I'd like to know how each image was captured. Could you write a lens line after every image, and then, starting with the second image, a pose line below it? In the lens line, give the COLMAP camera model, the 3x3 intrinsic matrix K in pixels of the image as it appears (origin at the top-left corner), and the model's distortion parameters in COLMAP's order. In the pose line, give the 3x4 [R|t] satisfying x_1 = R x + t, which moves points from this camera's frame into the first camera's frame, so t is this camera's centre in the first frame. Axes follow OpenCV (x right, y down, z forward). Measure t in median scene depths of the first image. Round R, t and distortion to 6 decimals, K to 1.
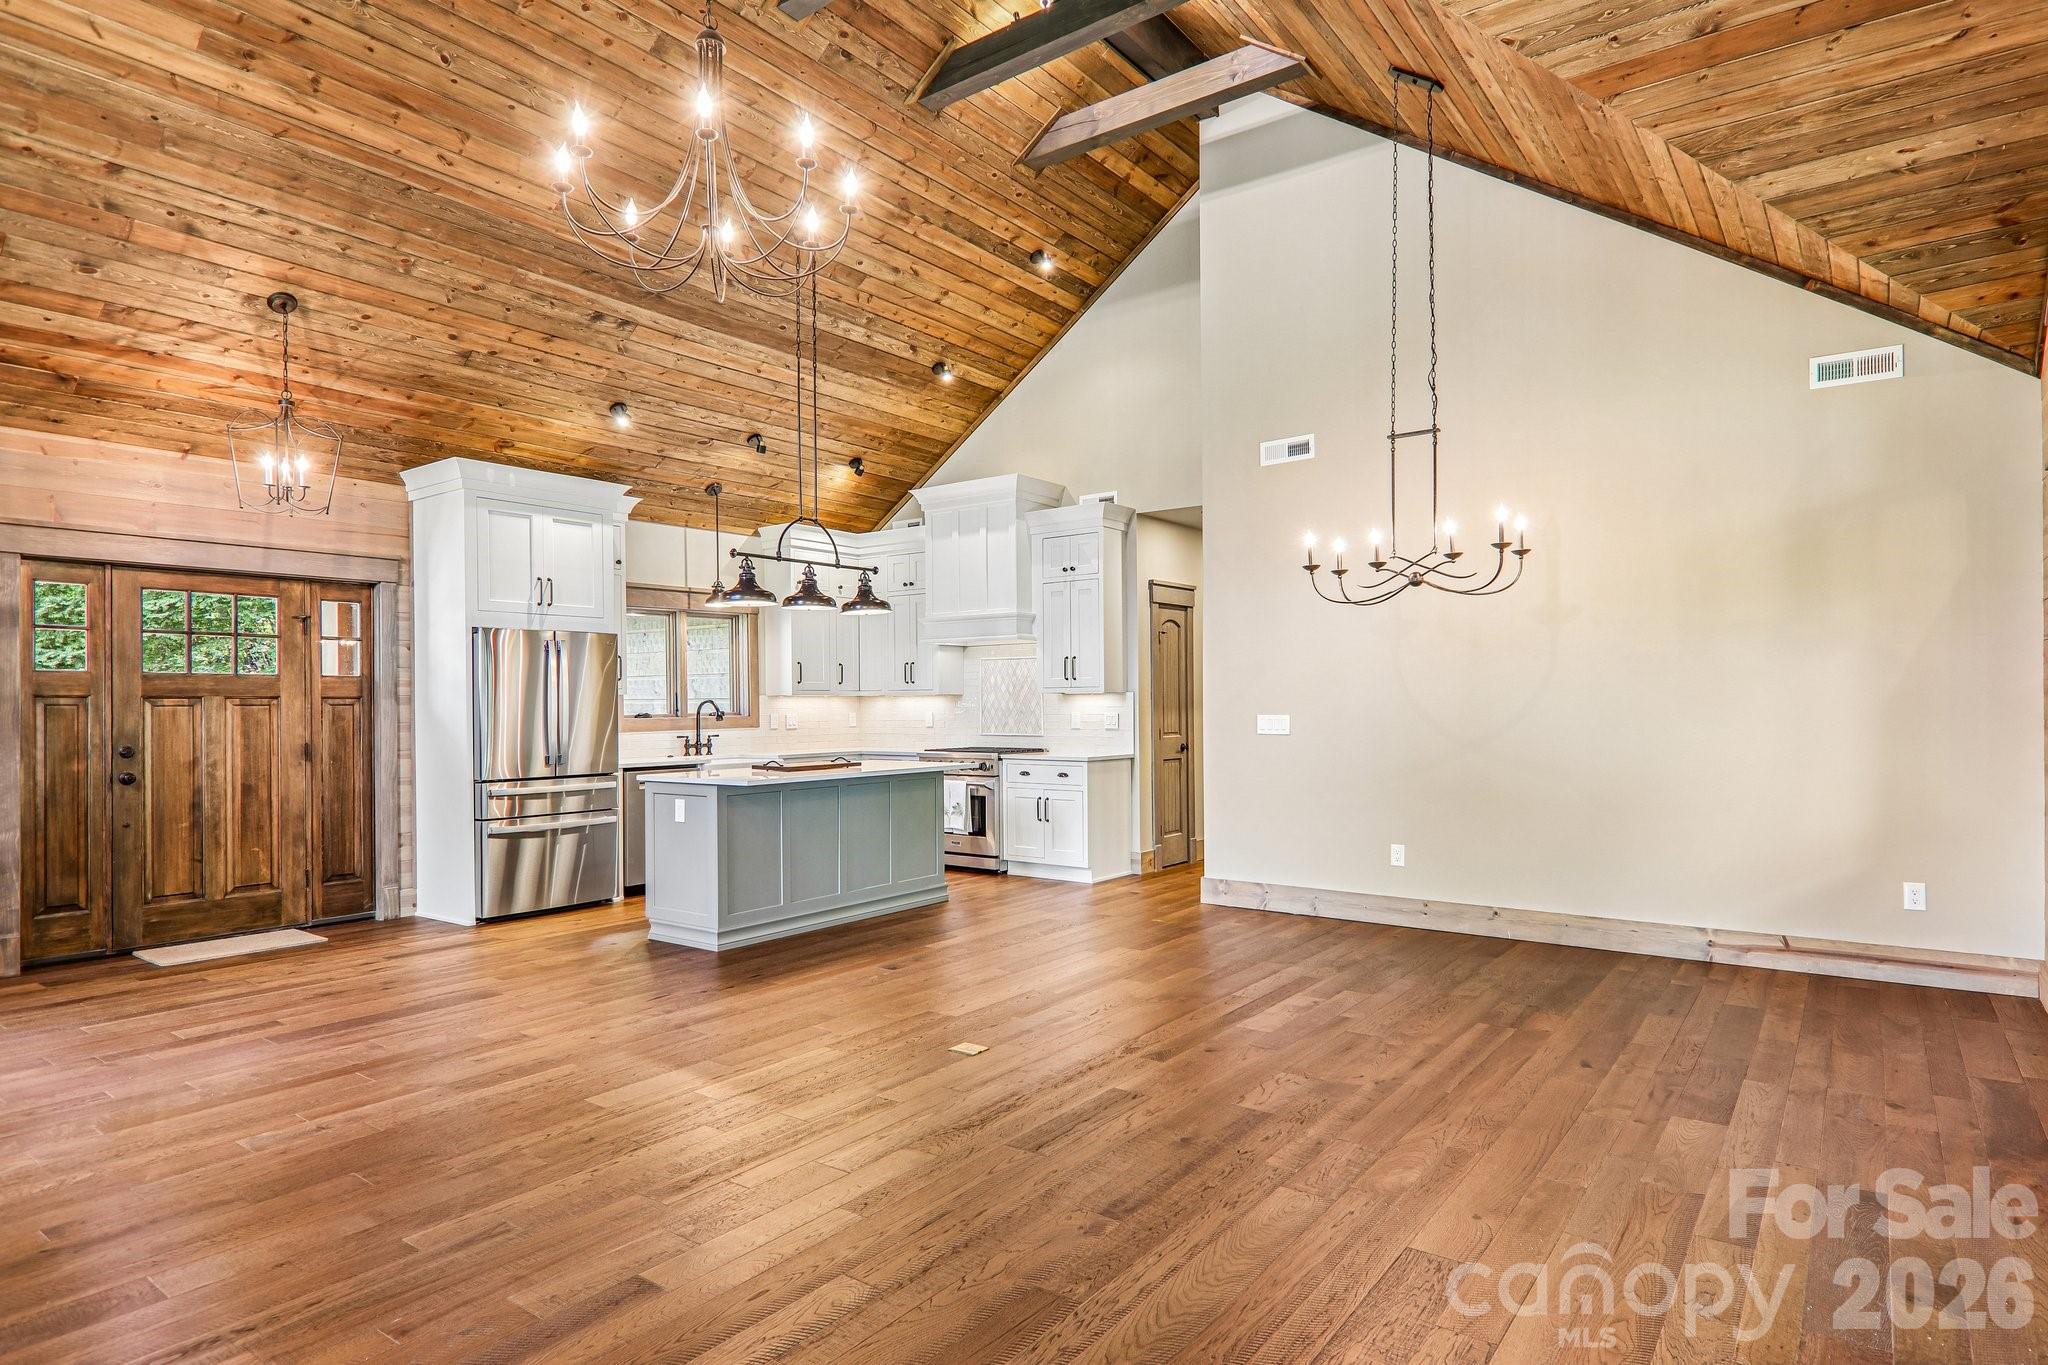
lens RADIAL K [[1140.5, 0, 1024.0], [0, 1140.5, 682.5], [0, 0, 1]] dist [0.031723, -0.024972]
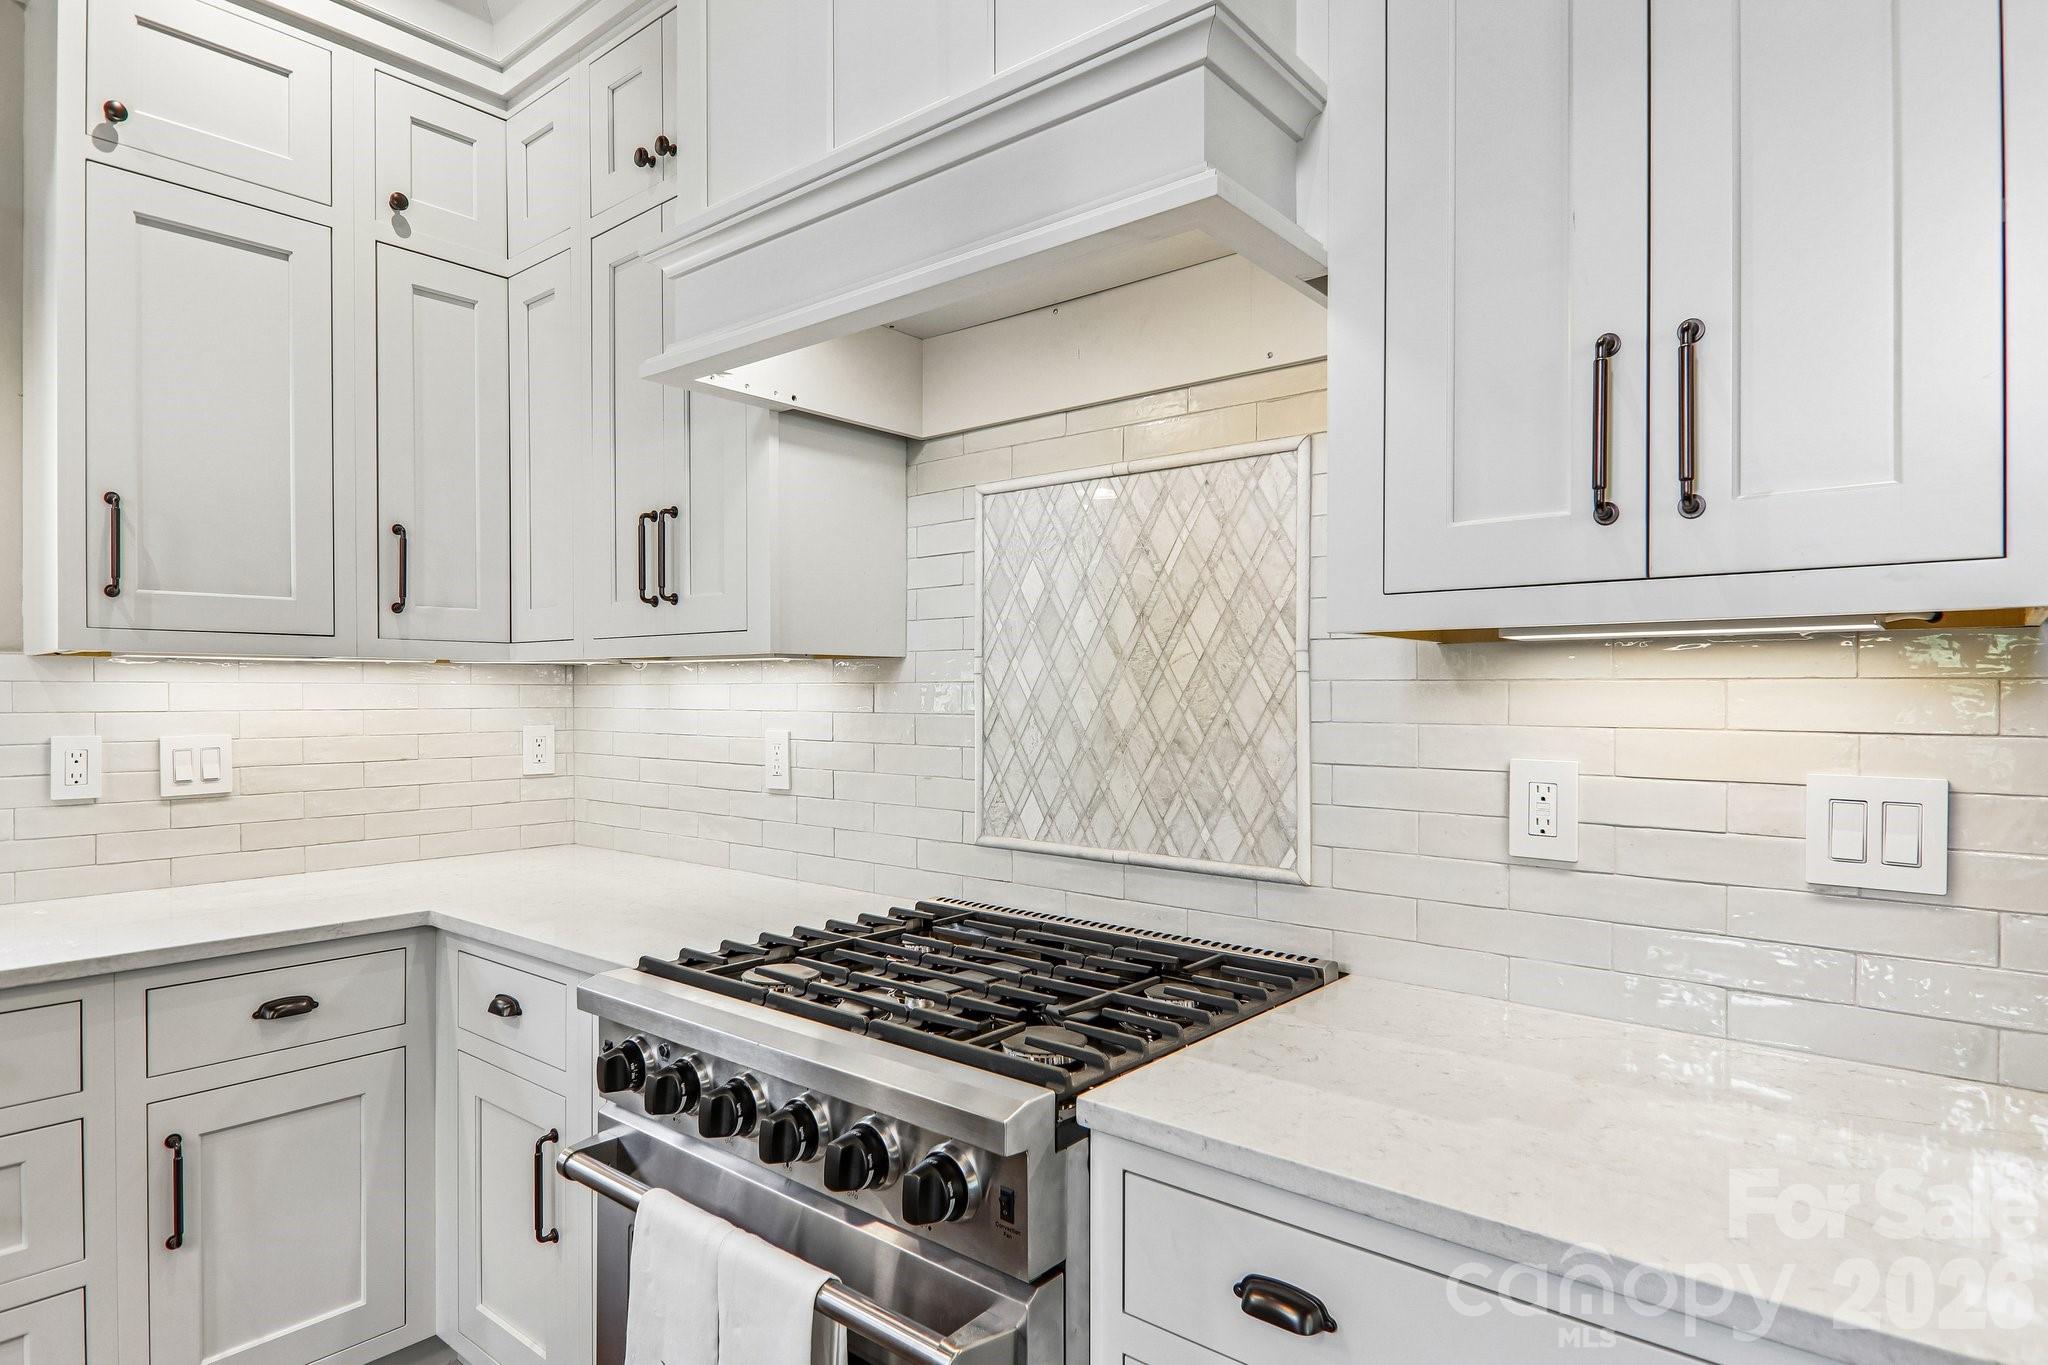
lens RADIAL K [[1136.1, 0, 1030.8], [0, 1136.1, 711.5], [0, 0, 1]] dist [0.021454, -0.023720]
pose [[0.998093, 0.009493, -0.060992, -0.022054], [-0.007460, 0.999412, 0.033468, 0.020172], [0.061273, -0.032949, 0.997577, 1.150059]]
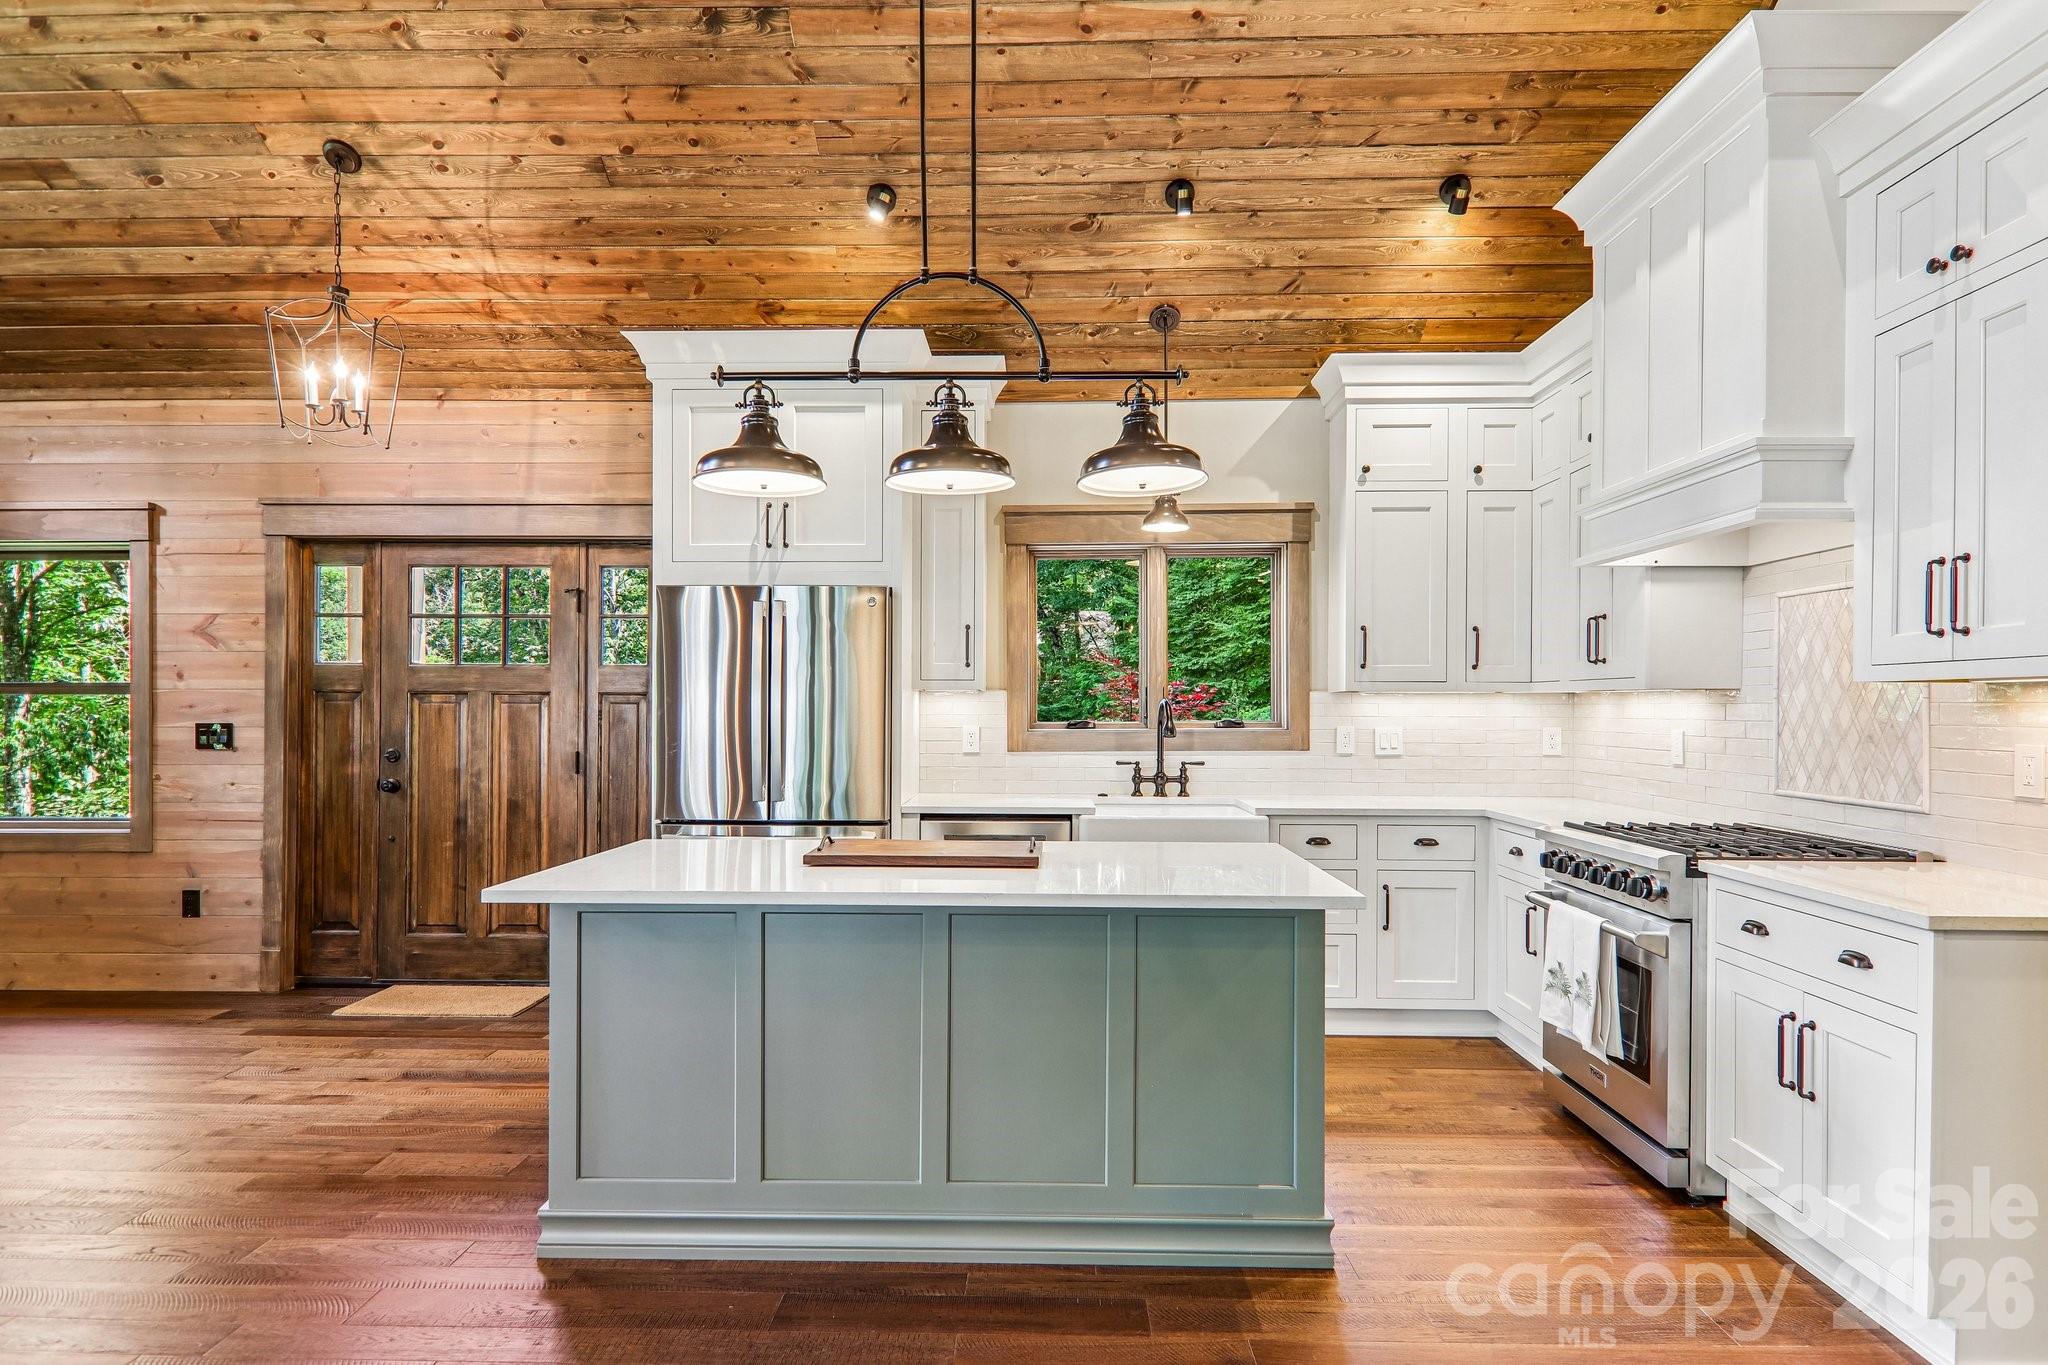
lens RADIAL K [[1136.1, 0, 1030.8], [0, 1136.1, 711.5], [0, 0, 1]] dist [0.021454, -0.023720]
pose [[0.576518, 0.012130, -0.816994, 0.191587], [0.007790, 0.999763, 0.020341, 0.012593], [0.817047, -0.018092, 0.576287, 0.840238]]
